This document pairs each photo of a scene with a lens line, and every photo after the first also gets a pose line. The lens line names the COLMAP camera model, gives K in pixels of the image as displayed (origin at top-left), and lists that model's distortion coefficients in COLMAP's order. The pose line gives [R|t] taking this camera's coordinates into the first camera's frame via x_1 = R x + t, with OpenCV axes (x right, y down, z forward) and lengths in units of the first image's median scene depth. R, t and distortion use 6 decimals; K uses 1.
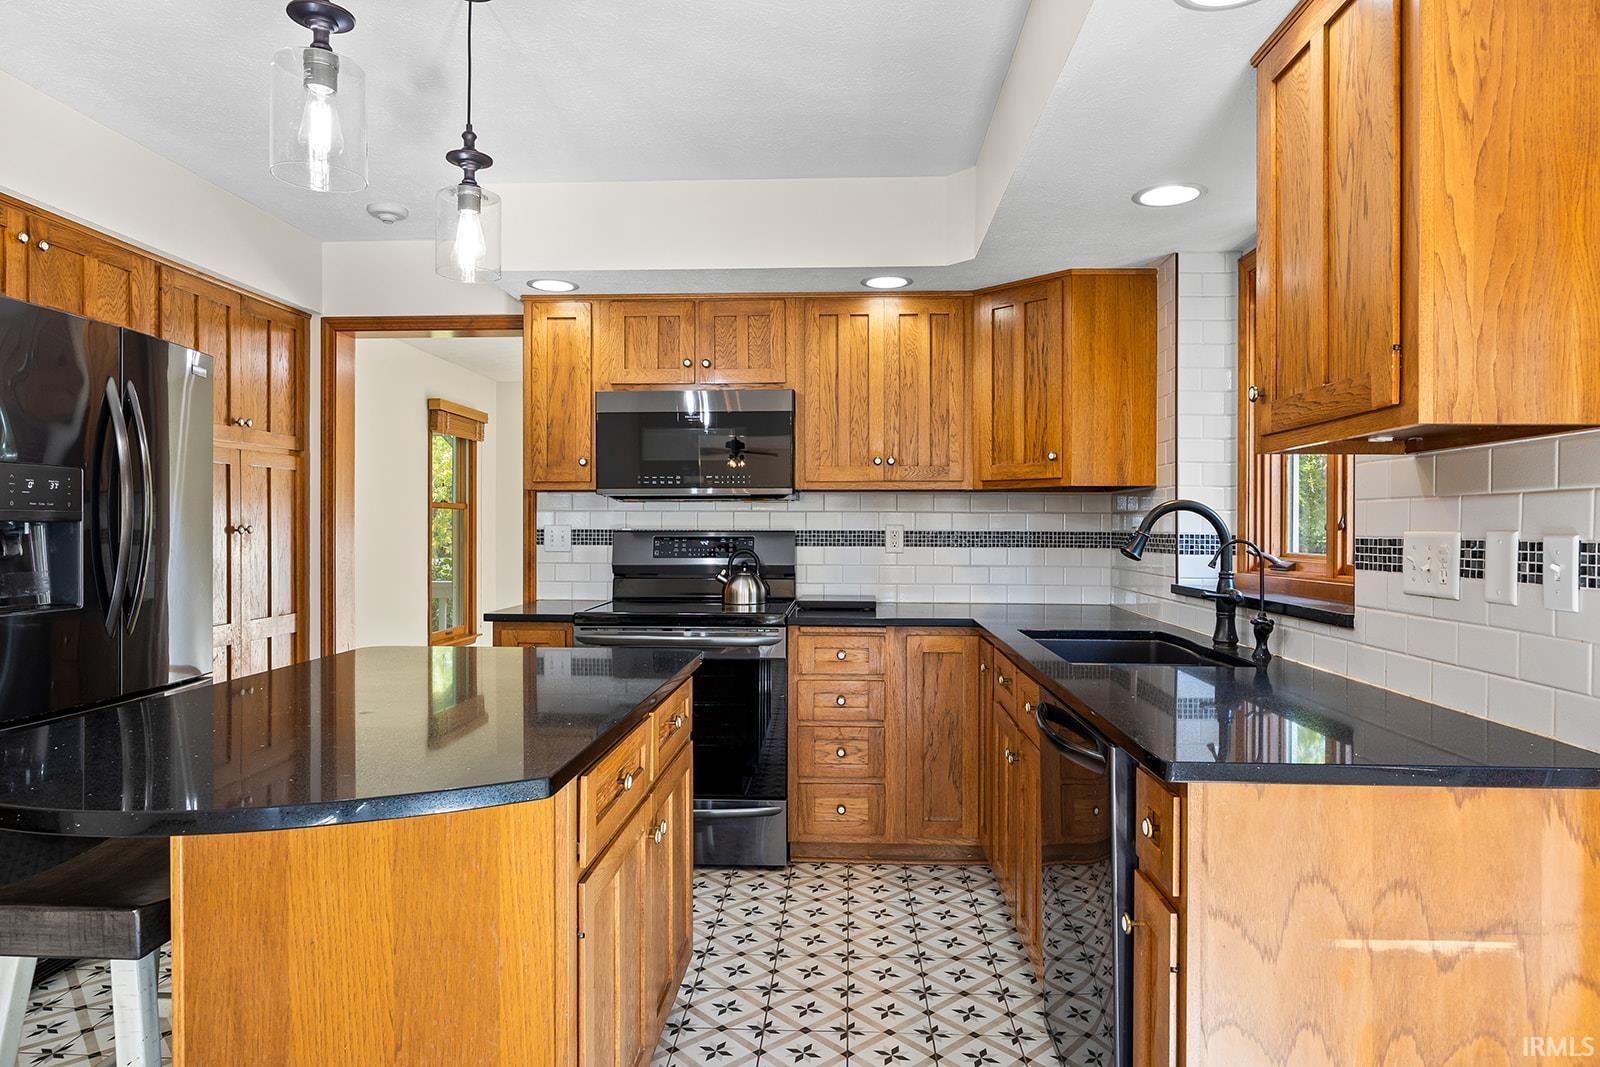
lens RADIAL K [[957.1, 0, 806.9], [0, 957.1, 532.6], [0, 0, 1]] dist [-0.006849, -0.001304]
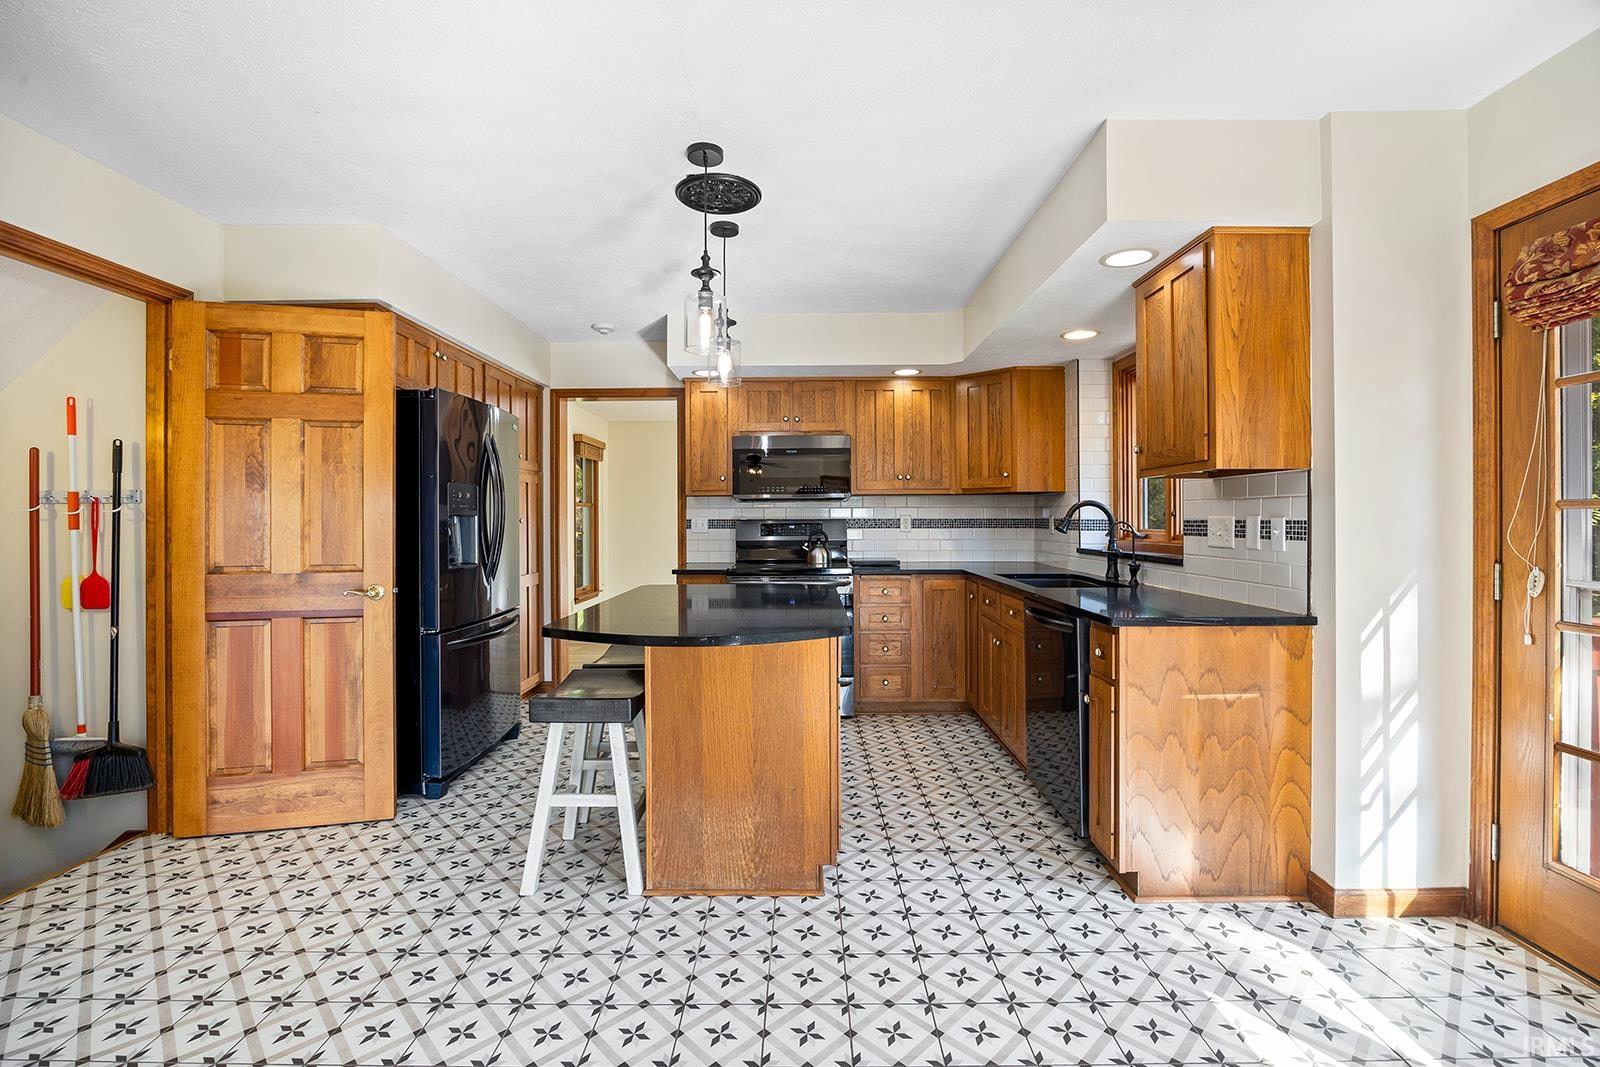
lens RADIAL K [[708.8, 0, 799.0], [0, 708.8, 518.6], [0, 0, 1]] dist [-0.019959, 0.000851]
pose [[0.998993, -0.006850, 0.044348, -0.188064], [0.007057, 0.999965, -0.004531, 0.002715], [-0.044316, 0.004839, 0.999006, -0.277827]]
